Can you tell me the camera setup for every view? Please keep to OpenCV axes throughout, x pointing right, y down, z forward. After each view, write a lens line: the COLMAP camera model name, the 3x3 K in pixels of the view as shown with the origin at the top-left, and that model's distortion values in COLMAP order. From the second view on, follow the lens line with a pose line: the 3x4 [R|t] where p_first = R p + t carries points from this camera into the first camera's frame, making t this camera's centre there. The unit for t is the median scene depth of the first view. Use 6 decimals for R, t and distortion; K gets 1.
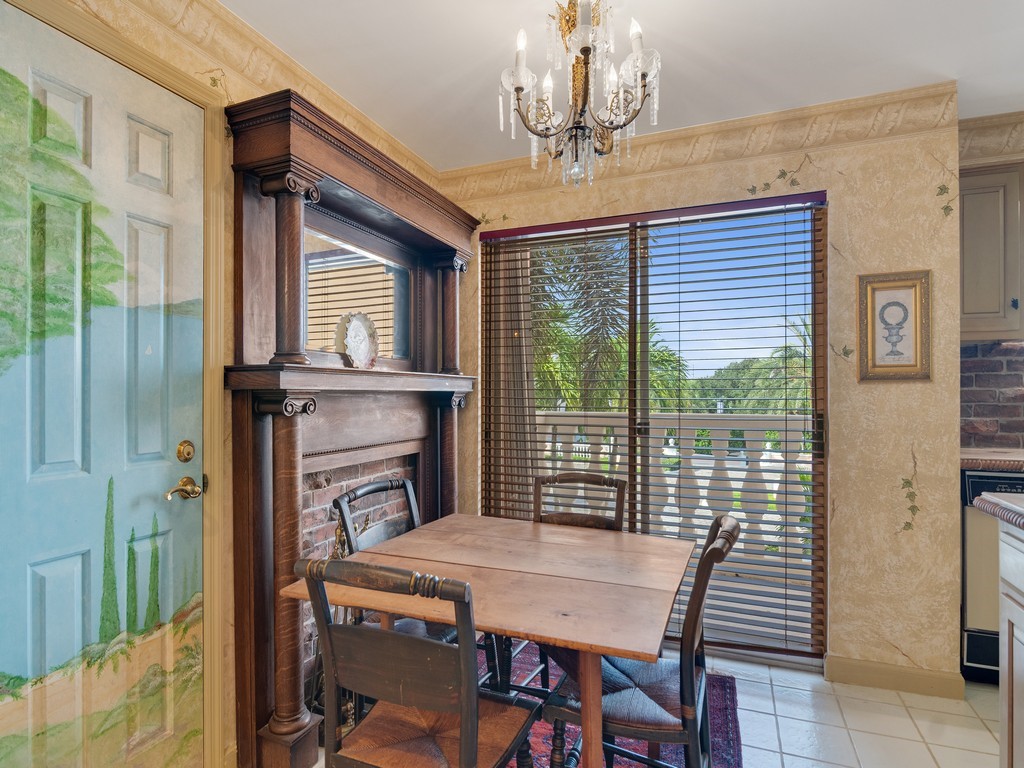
lens RADIAL K [[542.7, 0, 504.3], [0, 542.7, 387.5], [0, 0, 1]] dist [-0.003673, -0.001474]
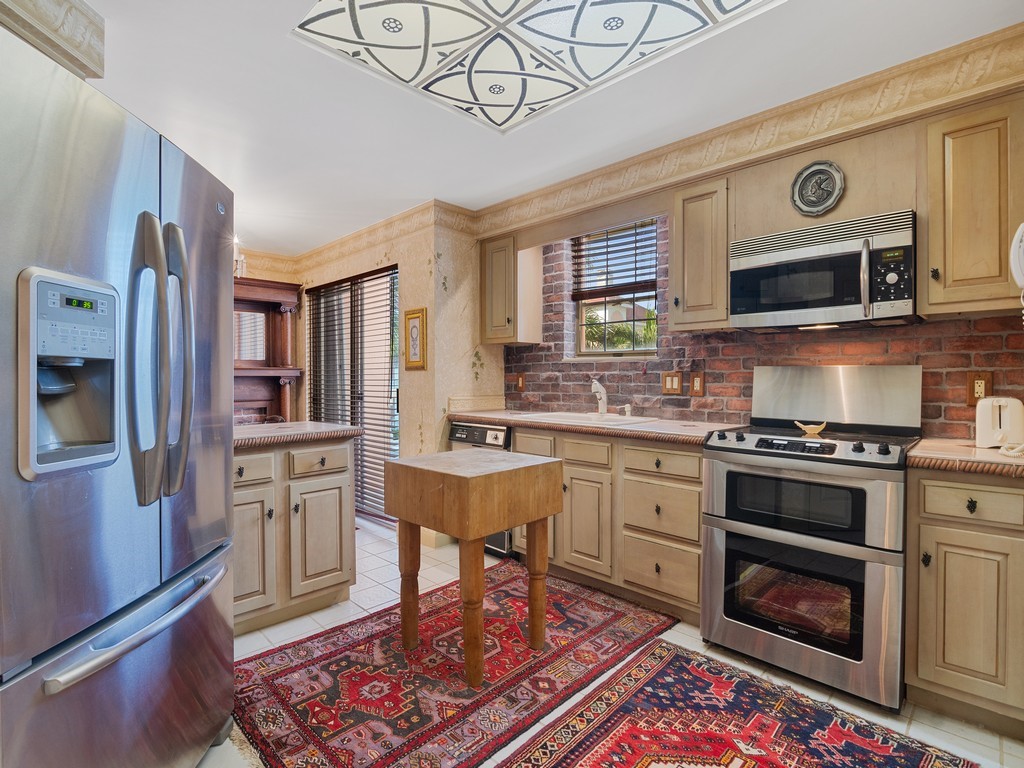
lens RADIAL K [[504.5, 0, 512.0], [0, 504.5, 384.0], [0, 0, 1]] dist [-0.003849, -0.000686]
pose [[0.926020, 0.001809, -0.377471, 1.343650], [0.009936, 0.999525, 0.029164, -0.009660], [0.377344, -0.030757, 0.925562, -0.350512]]
